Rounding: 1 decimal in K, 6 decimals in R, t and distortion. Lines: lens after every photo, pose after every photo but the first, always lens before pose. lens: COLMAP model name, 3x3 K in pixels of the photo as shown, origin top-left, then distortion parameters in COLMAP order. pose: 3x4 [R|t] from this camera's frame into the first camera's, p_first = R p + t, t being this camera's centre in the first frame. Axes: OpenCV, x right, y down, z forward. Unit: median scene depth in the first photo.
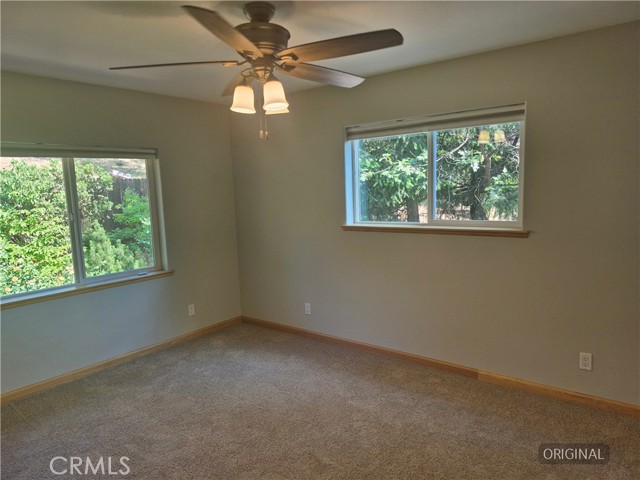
lens RADIAL K [[442.1, 0, 319.1], [0, 442.1, 240.2], [0, 0, 1]] dist [0.003238, -0.022148]
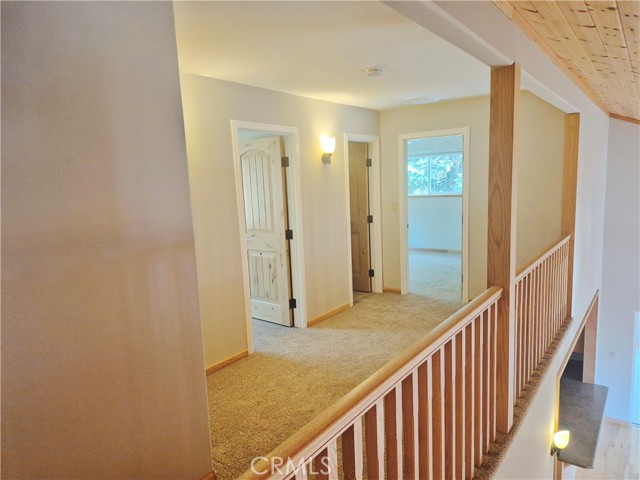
lens RADIAL K [[442.1, 0, 324.5], [0, 442.1, 241.8], [0, 0, 1]] dist [0.003238, -0.022148]
pose [[0.998704, -0.018691, 0.047335, -0.257810], [0.018046, 0.999739, 0.013999, 0.106424], [-0.047584, -0.013127, 0.998781, -0.825748]]
